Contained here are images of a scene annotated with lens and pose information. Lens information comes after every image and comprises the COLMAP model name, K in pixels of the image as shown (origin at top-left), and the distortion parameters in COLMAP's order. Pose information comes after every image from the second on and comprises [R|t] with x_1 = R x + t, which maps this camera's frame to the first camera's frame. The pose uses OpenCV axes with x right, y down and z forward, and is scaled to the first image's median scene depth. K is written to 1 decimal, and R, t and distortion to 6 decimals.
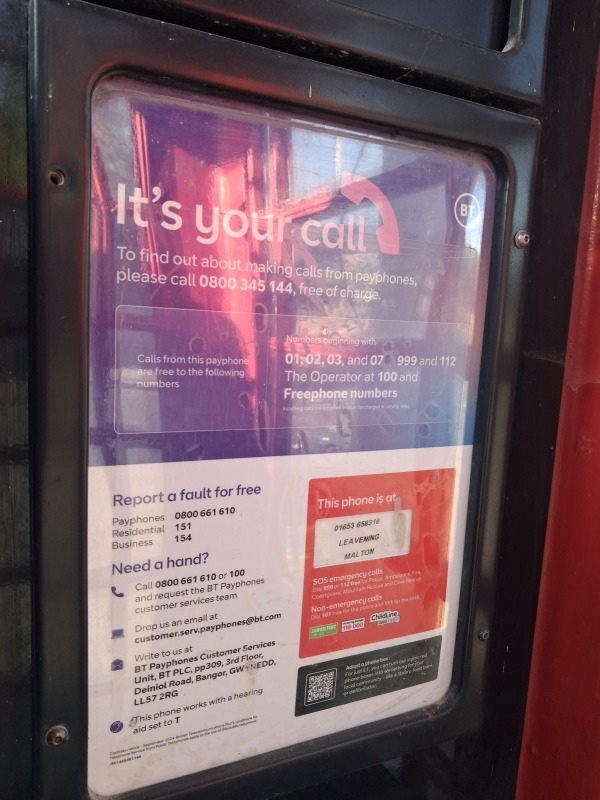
lens RADIAL K [[625.0, 0, 299.8], [0, 625.0, 400.3], [0, 0, 1]] dist [-0.036234, 0.005851]
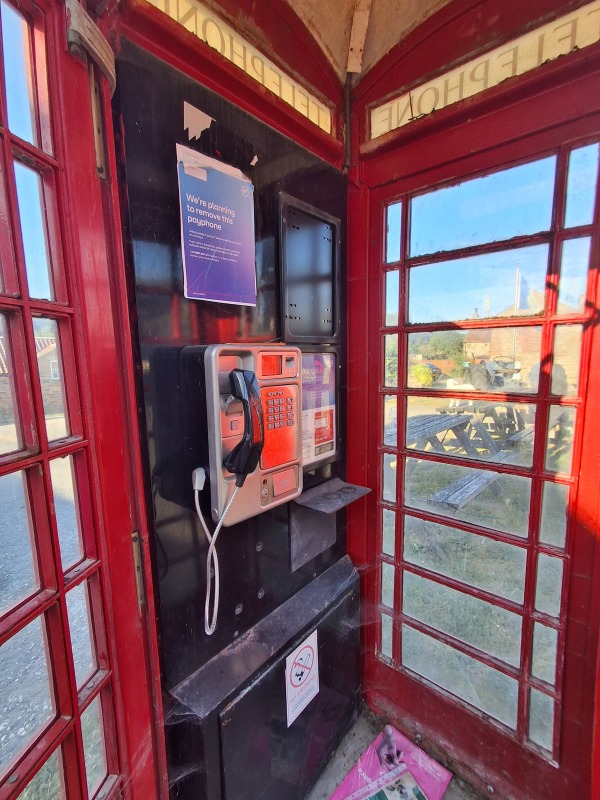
lens RADIAL K [[371.7, 0, 300.4], [0, 371.7, 402.0], [0, 0, 1]] dist [0.000221, -0.000145]
pose [[0.920839, -0.119862, 0.371065, -1.220672], [0.119265, 0.992556, 0.024647, -0.069629], [-0.371257, 0.021560, 0.928280, -1.927316]]
